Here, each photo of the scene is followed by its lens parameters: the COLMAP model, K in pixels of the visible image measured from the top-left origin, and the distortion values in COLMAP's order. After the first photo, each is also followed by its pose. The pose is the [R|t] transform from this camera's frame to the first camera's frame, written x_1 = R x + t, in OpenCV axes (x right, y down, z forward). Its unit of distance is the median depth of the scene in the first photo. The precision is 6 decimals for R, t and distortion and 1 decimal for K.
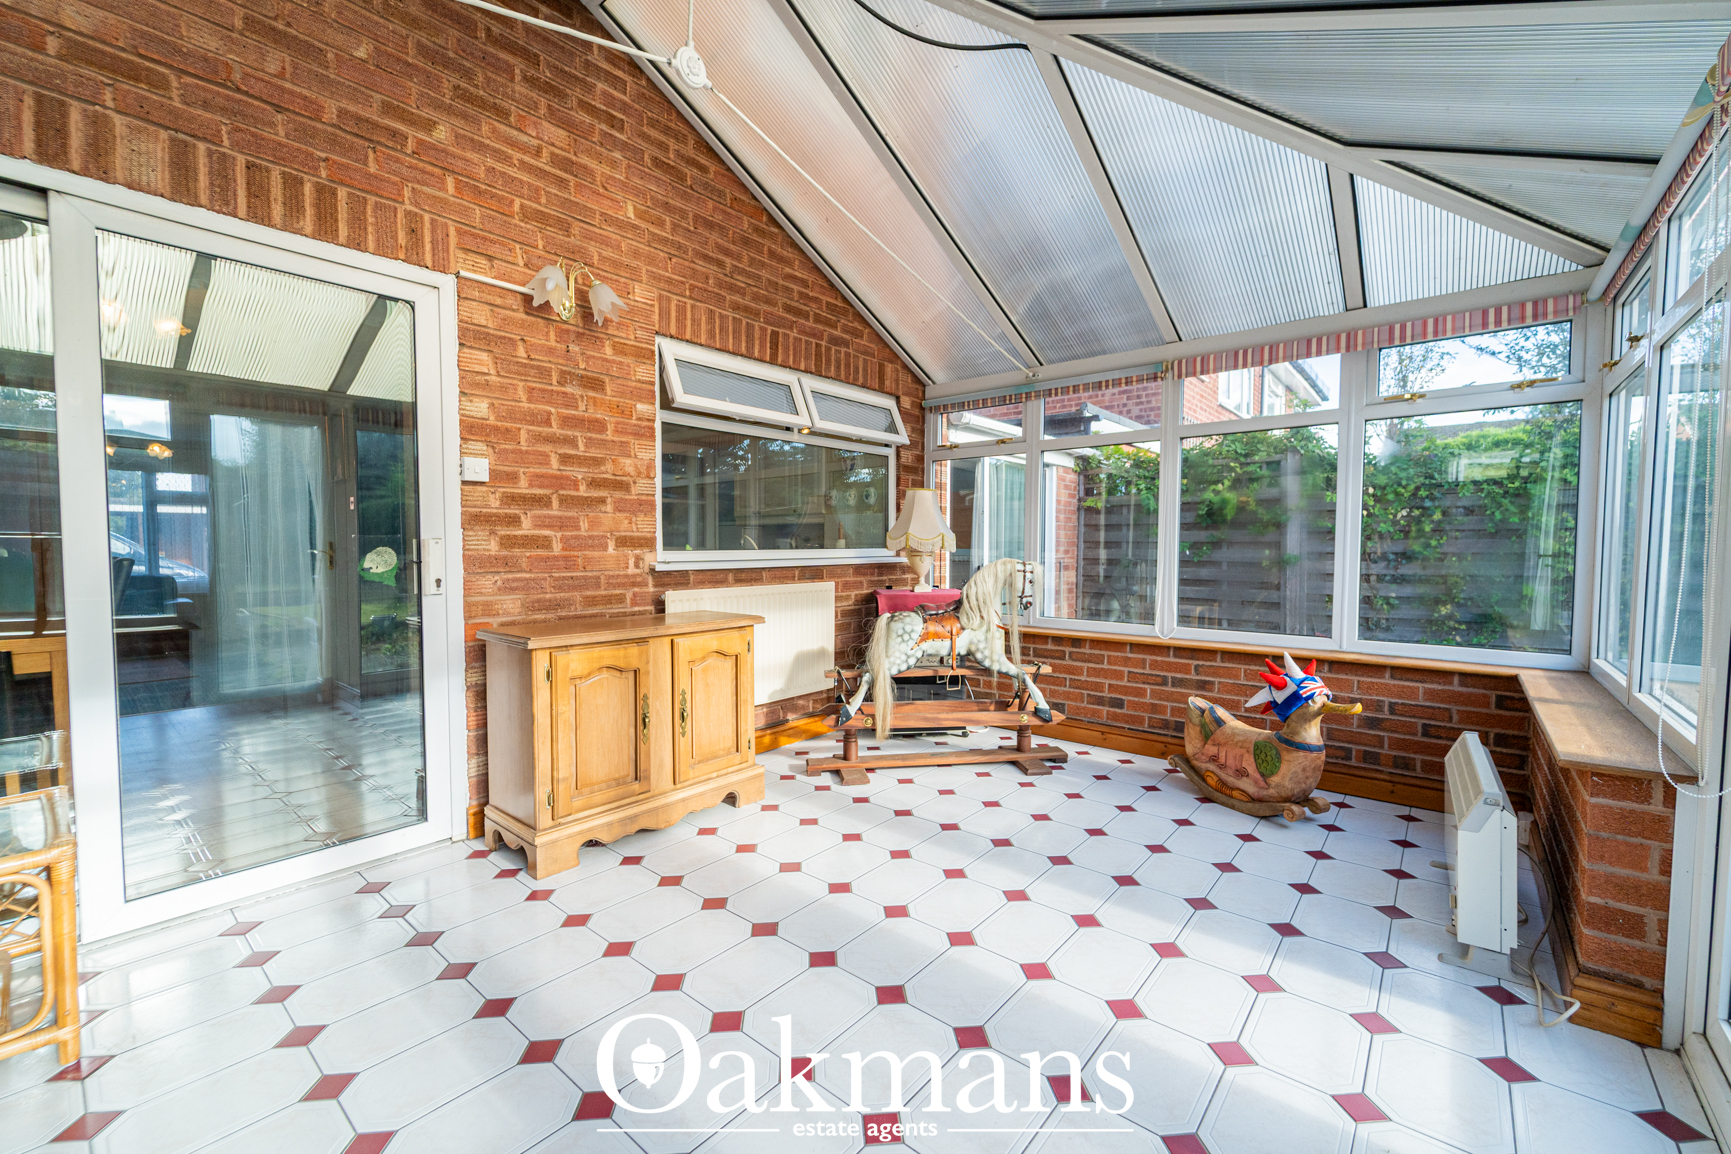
lens RADIAL K [[708.4, 0, 869.0], [0, 708.4, 564.4], [0, 0, 1]] dist [-0.002014, -0.000270]
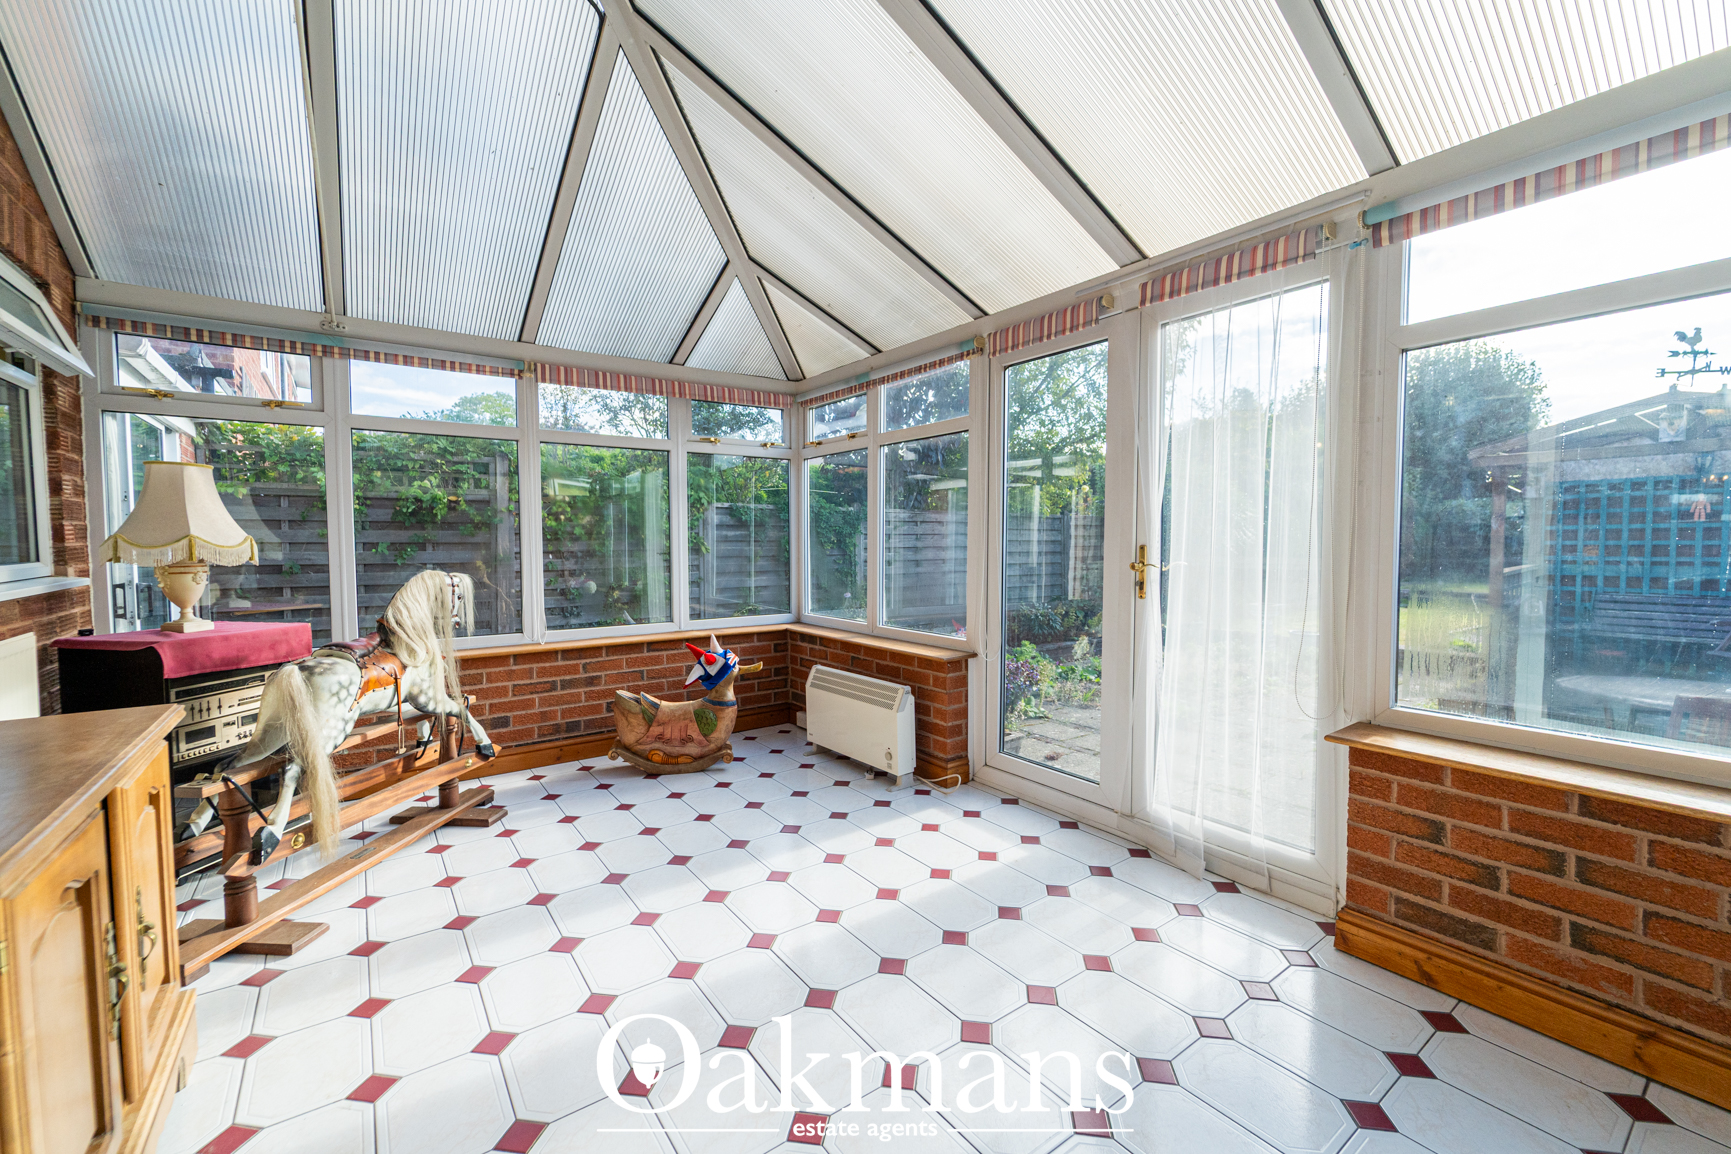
lens RADIAL K [[708.4, 0, 871.8], [0, 708.4, 586.4], [0, 0, 1]] dist [-0.002014, -0.000270]
pose [[0.225162, -0.065520, 0.972116, -0.482989], [0.027385, 0.997768, 0.060906, -0.025756], [-0.973937, 0.012907, 0.226453, 0.369055]]
